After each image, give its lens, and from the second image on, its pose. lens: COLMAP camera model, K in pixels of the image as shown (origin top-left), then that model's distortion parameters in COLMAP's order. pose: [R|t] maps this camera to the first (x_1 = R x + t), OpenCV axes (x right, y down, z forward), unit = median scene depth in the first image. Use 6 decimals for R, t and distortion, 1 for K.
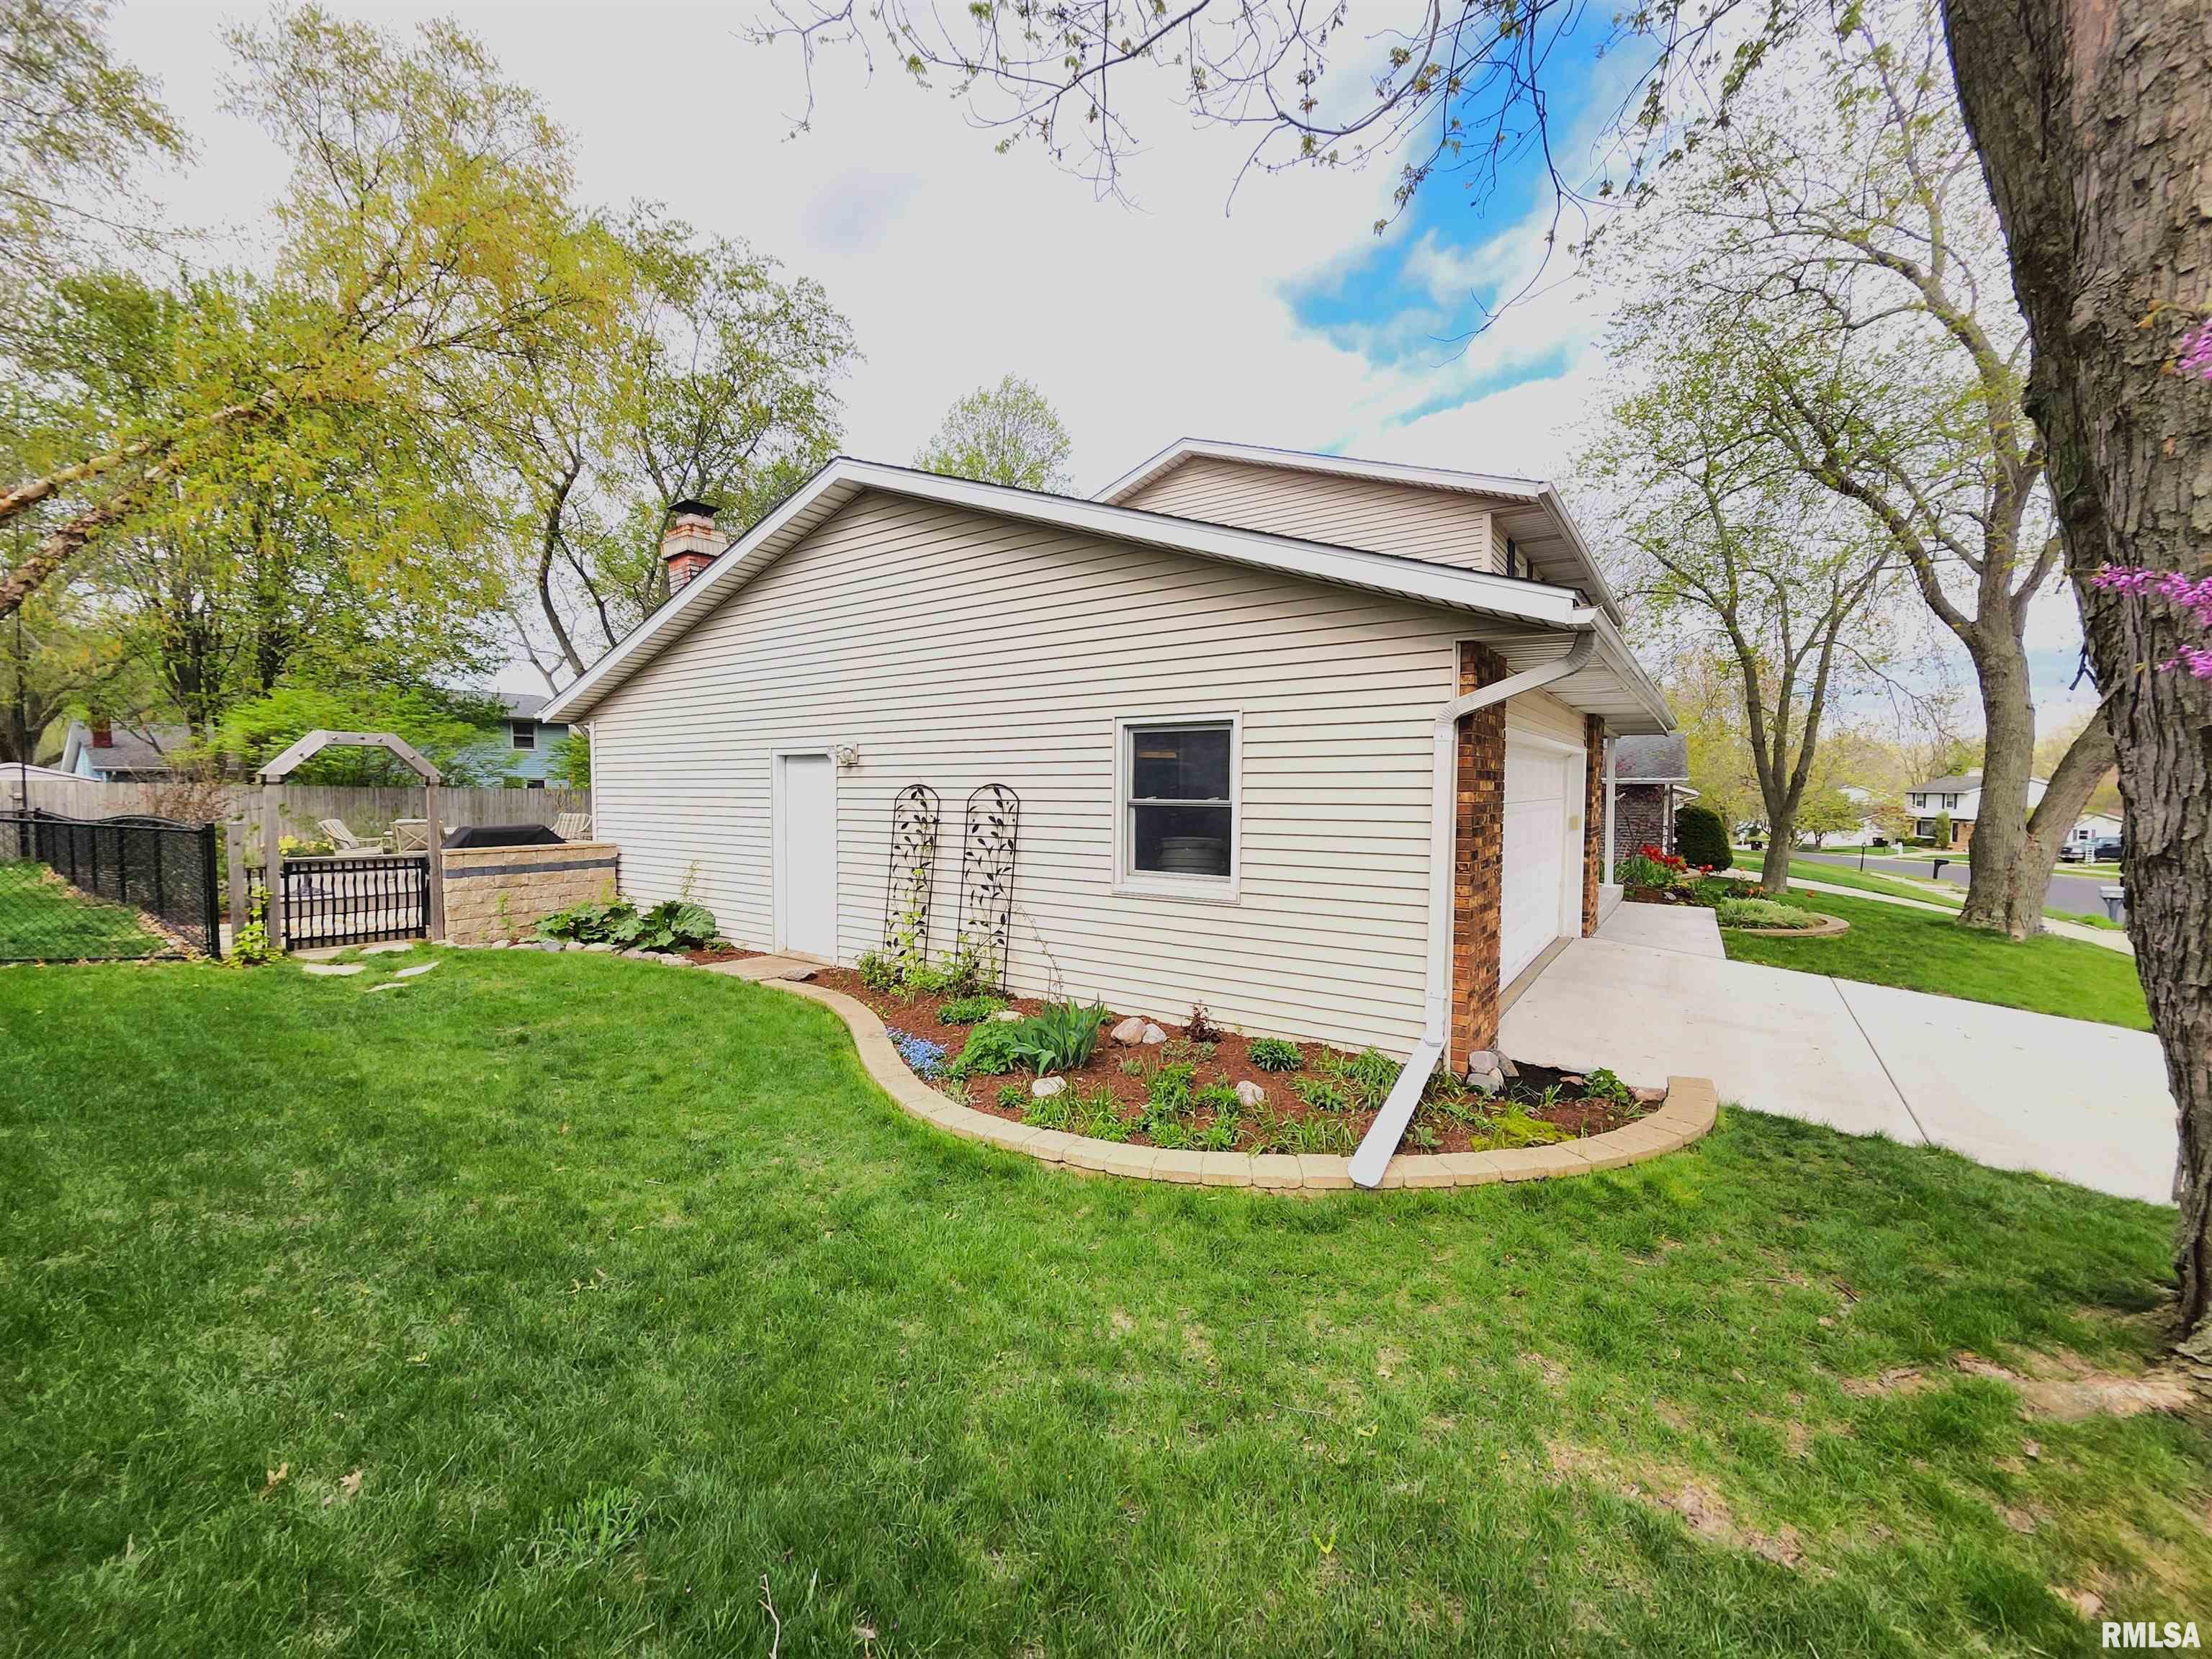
lens RADIAL K [[870.2, 0, 1114.8], [0, 870.2, 818.7], [0, 0, 1]] dist [0.000313, -0.000111]
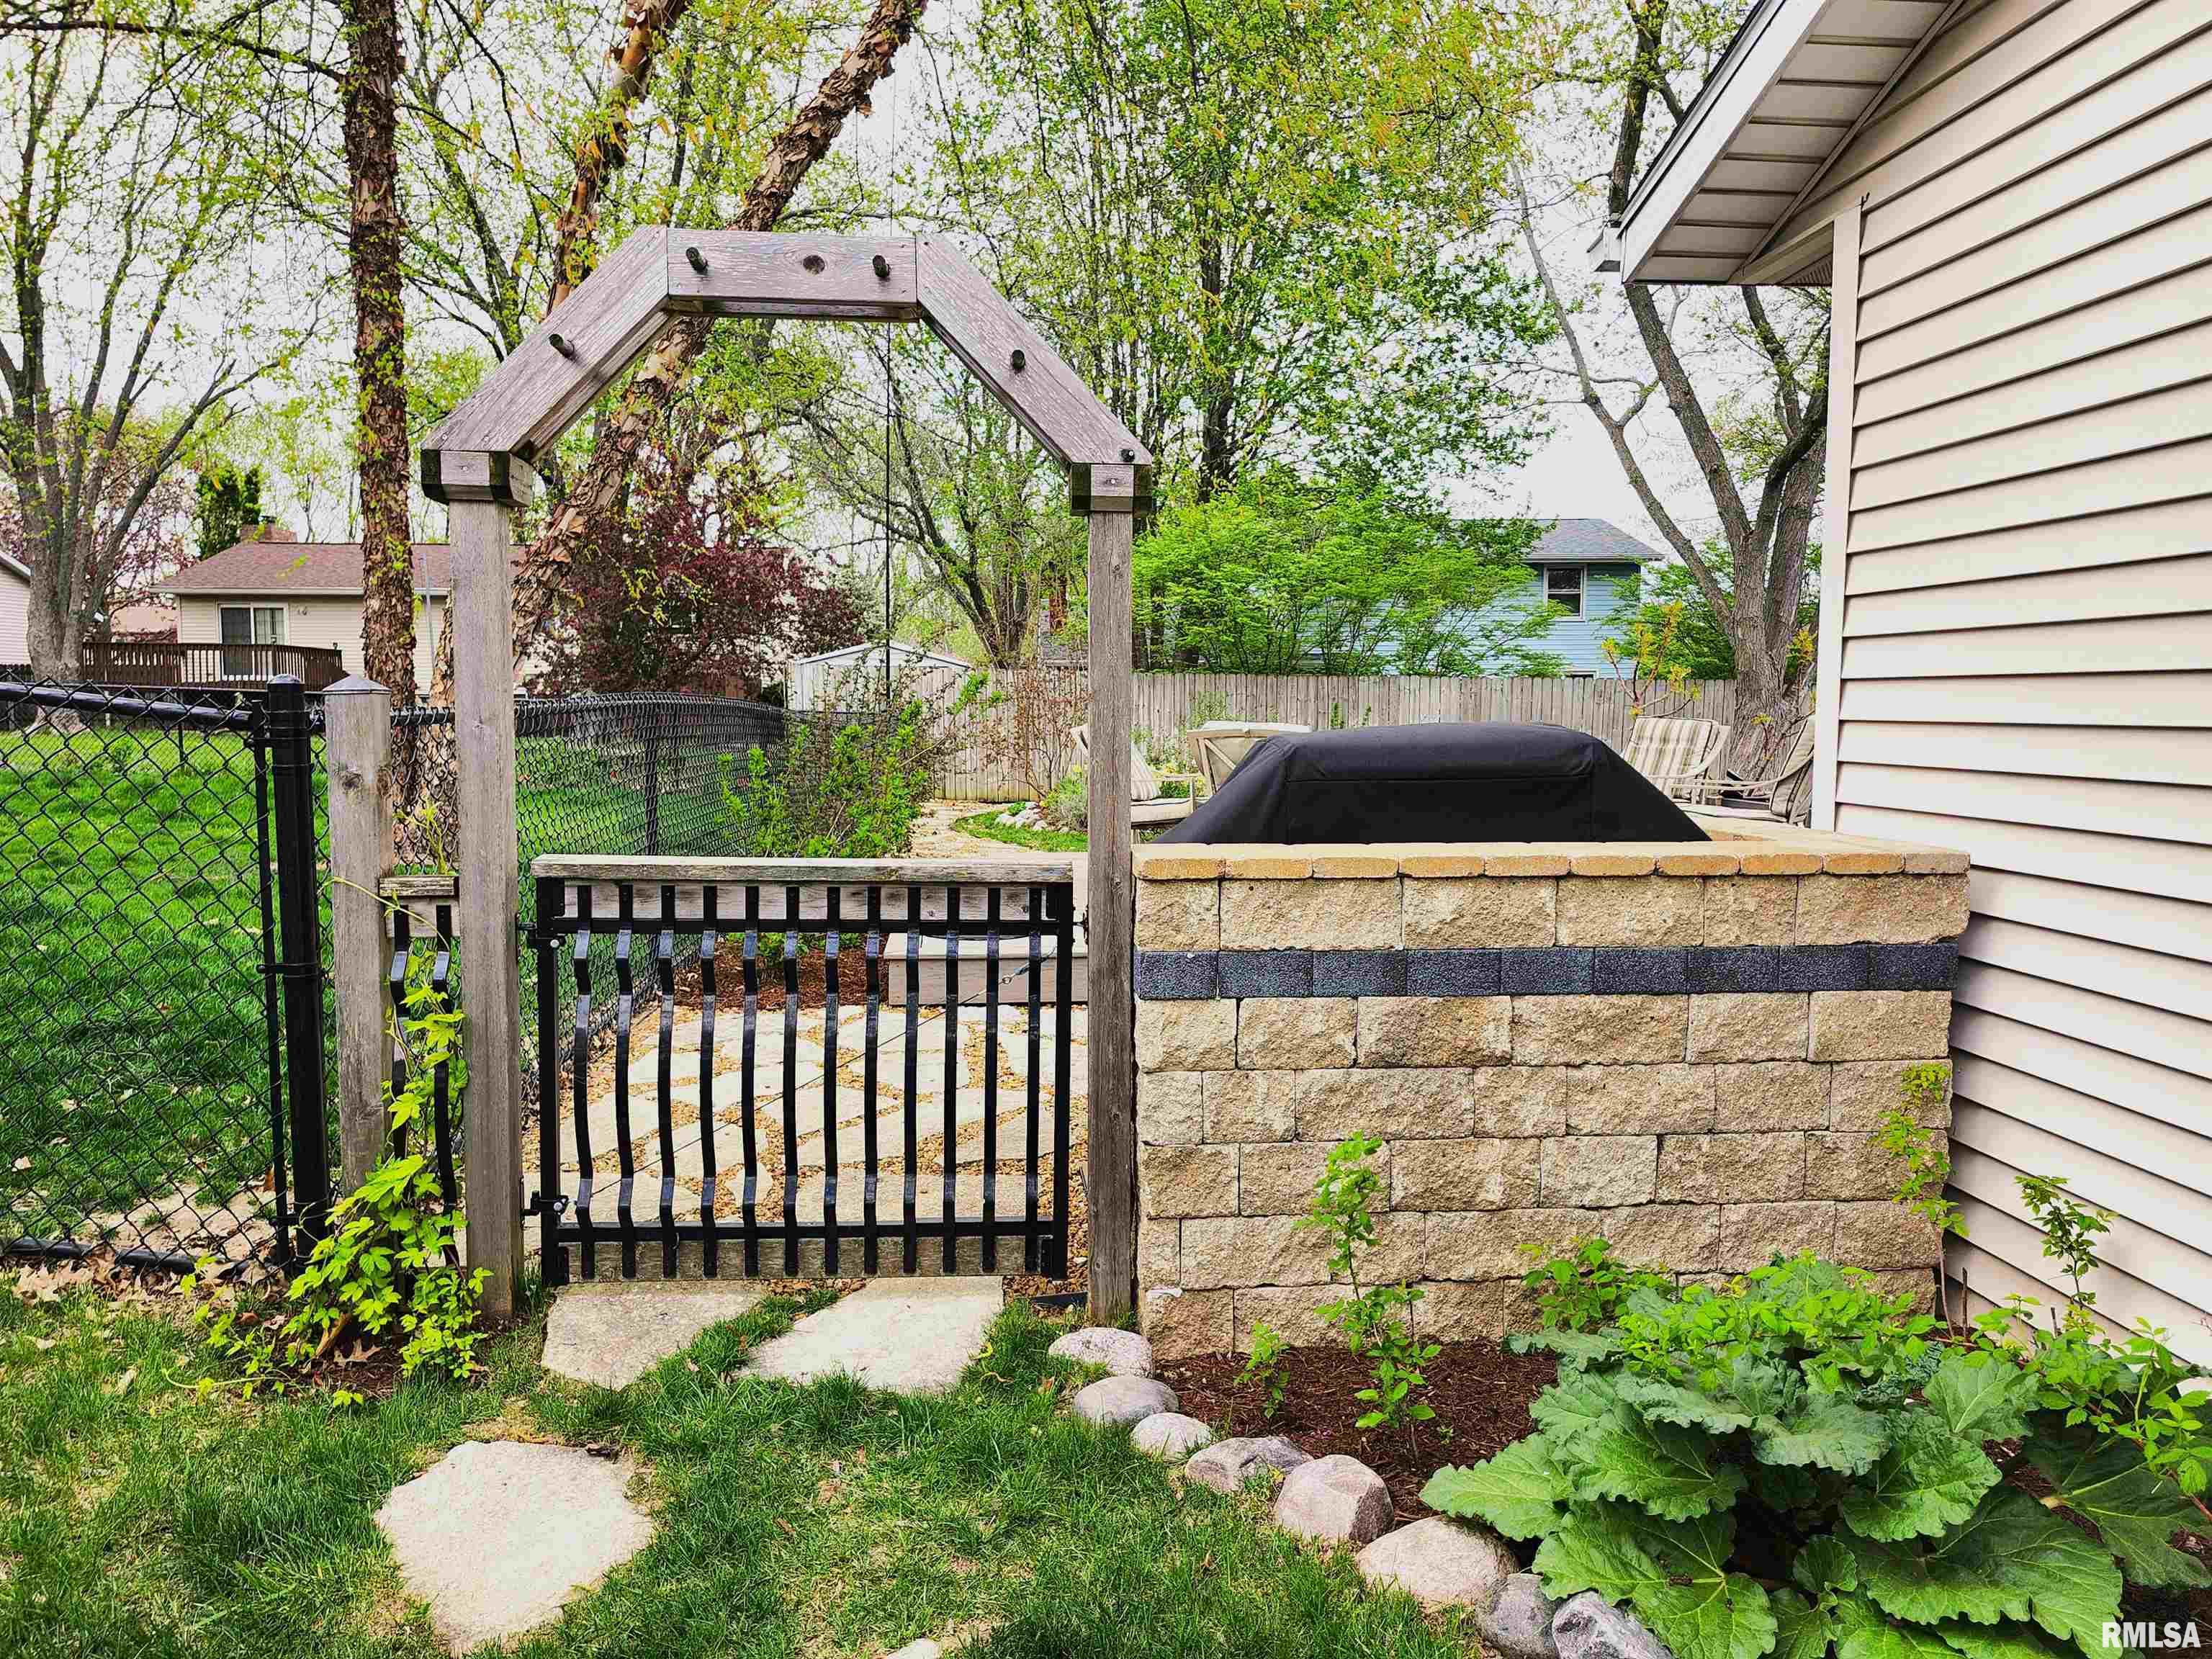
lens RADIAL K [[1506.6, 0, 1110.3], [0, 1506.6, 825.5], [0, 0, 1]] dist [0.036130, -0.002178]
pose [[0.631068, 0.063659, -0.773111, -0.467007], [-0.030093, 0.997886, 0.057603, 0.010300], [0.775144, -0.013086, 0.631649, 0.708107]]
